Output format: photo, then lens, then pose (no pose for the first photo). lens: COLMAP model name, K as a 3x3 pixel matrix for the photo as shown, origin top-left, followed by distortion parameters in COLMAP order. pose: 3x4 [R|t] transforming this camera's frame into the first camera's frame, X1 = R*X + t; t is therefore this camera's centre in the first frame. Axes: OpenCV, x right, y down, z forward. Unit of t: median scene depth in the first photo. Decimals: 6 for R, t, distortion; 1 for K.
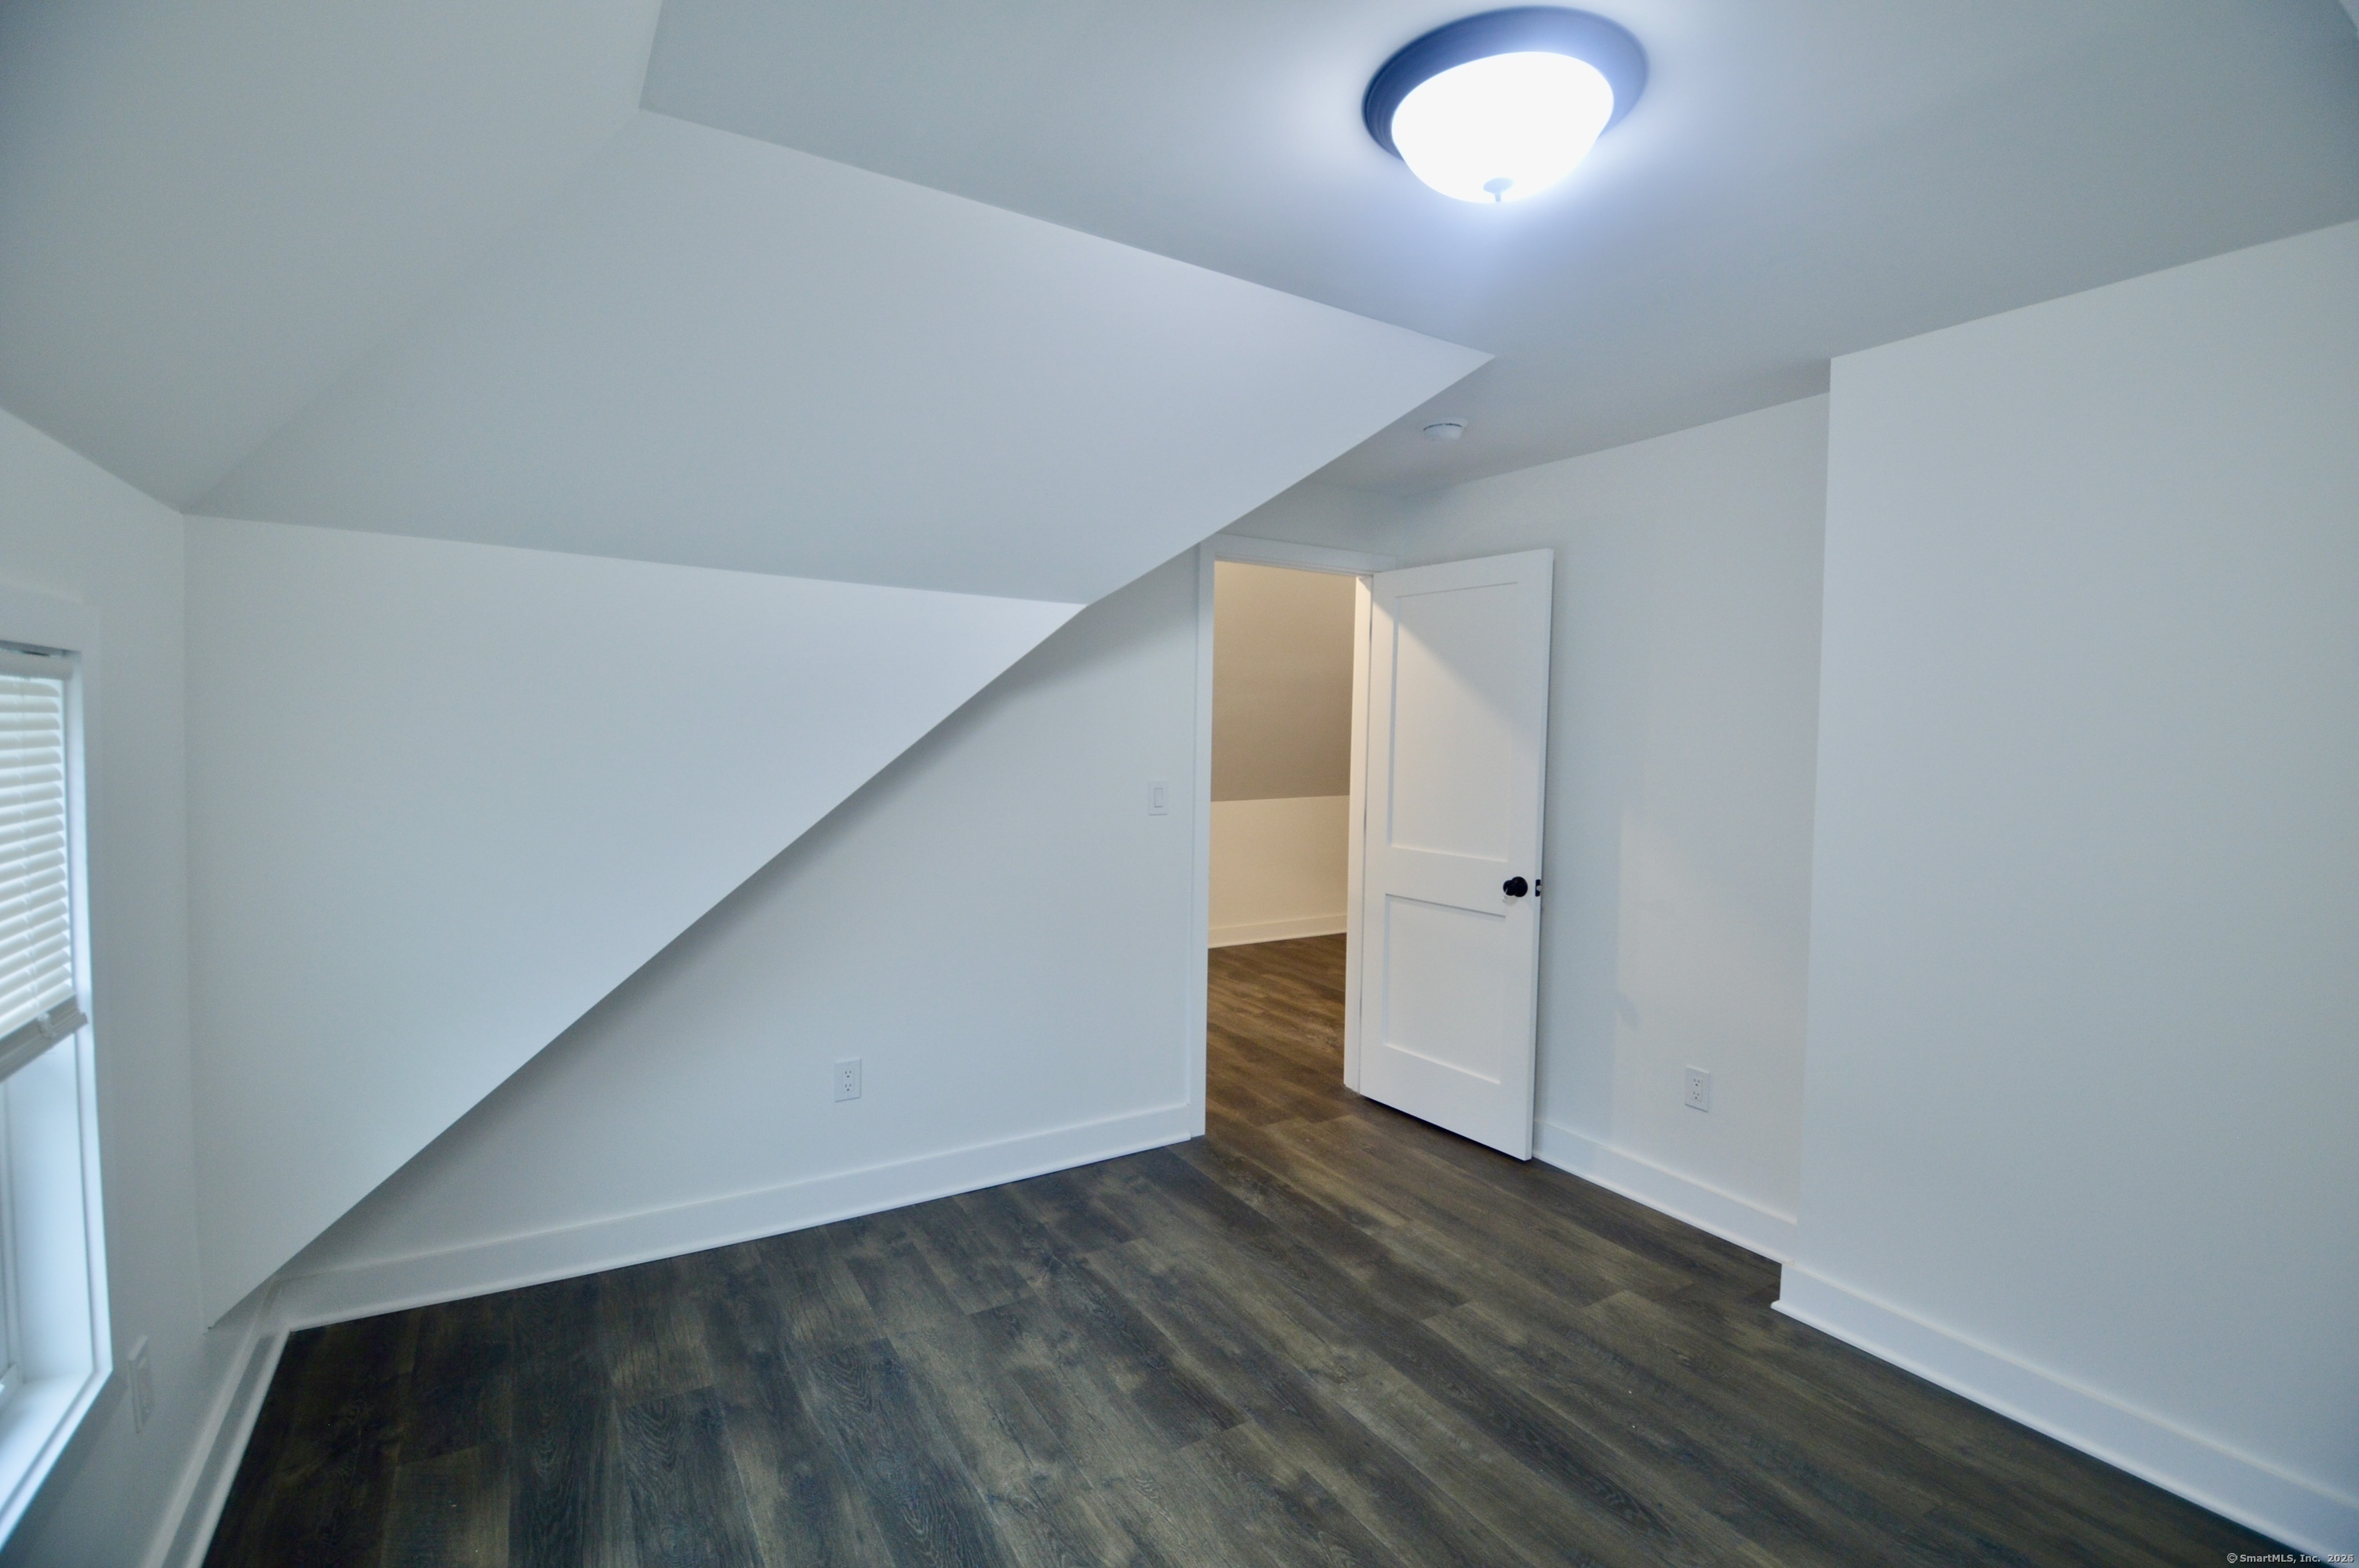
lens RADIAL K [[1059.7, 0, 1182.2], [0, 1059.7, 781.5], [0, 0, 1]] dist [-0.021118, -0.007346]
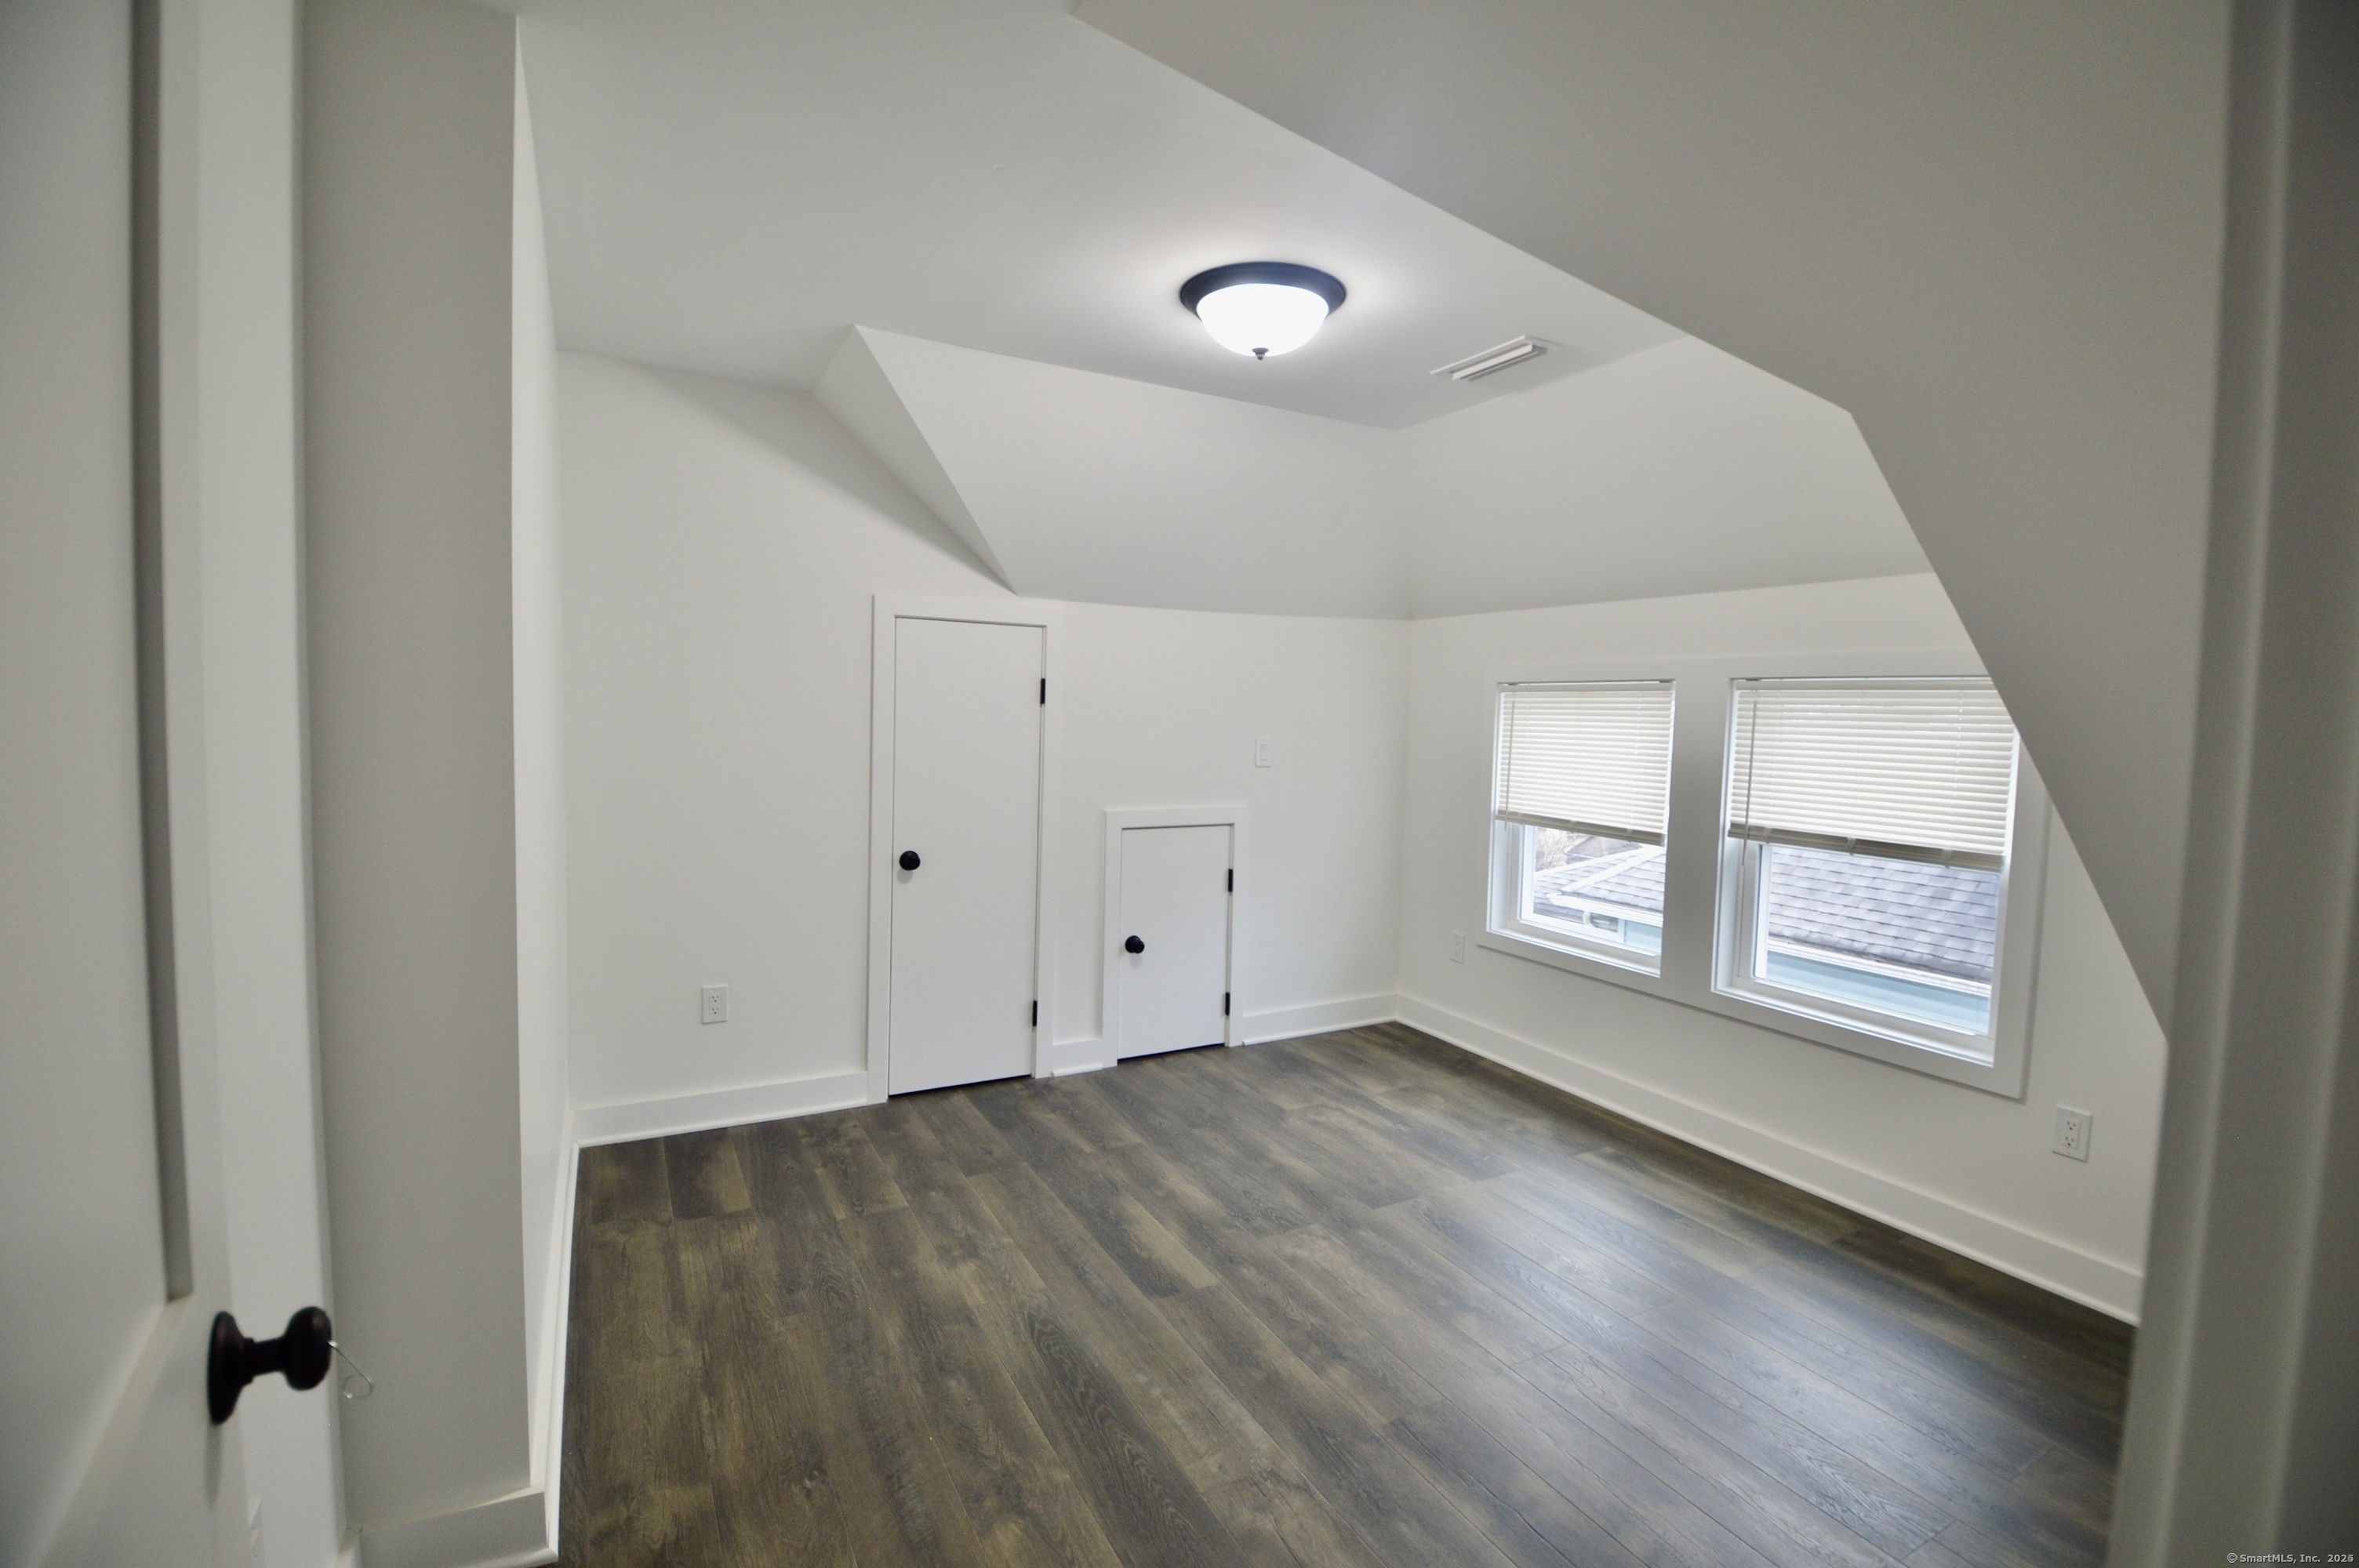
lens RADIAL K [[1059.7, 0, 1169.4], [0, 1059.7, 787.2], [0, 0, 1]] dist [-0.021118, -0.007346]
pose [[-0.997628, -0.043090, 0.053682, 0.223385], [-0.036384, 0.992086, 0.120172, -0.058356], [-0.058436, 0.117934, -0.991301, 1.884346]]
